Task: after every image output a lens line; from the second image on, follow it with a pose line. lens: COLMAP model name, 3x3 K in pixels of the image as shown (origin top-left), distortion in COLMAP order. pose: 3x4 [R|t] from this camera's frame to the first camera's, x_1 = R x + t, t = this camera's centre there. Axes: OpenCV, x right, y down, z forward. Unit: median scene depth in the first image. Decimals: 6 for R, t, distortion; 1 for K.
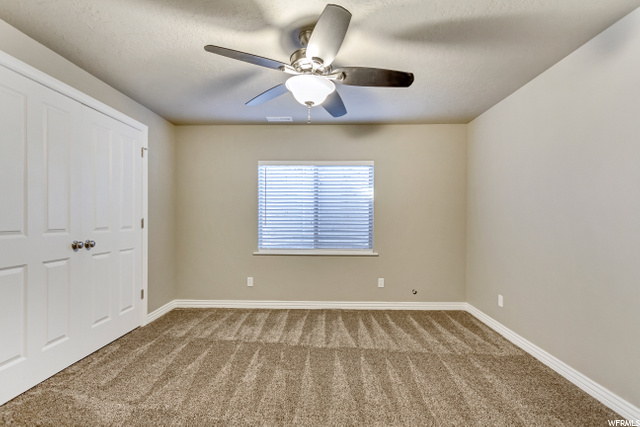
lens RADIAL K [[298.3, 0, 321.1], [0, 298.3, 215.9], [0, 0, 1]] dist [0.008551, -0.001914]
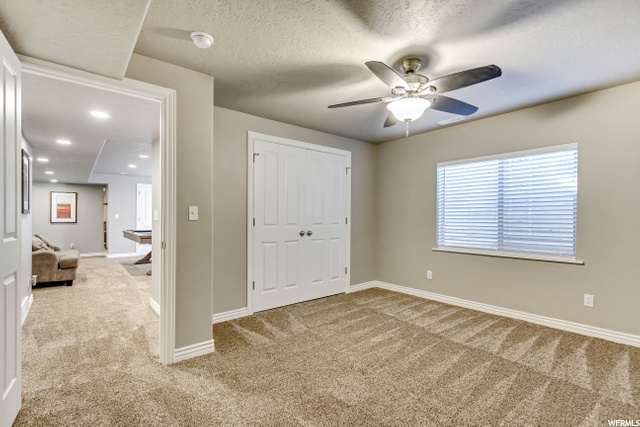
lens RADIAL K [[298.3, 0, 316.9], [0, 298.3, 210.8], [0, 0, 1]] dist [0.008551, -0.001914]
pose [[0.650538, -0.020902, -0.759186, 0.415032], [0.010644, 0.999774, -0.018406, 0.002157], [0.759399, 0.003893, 0.650614, -0.031825]]
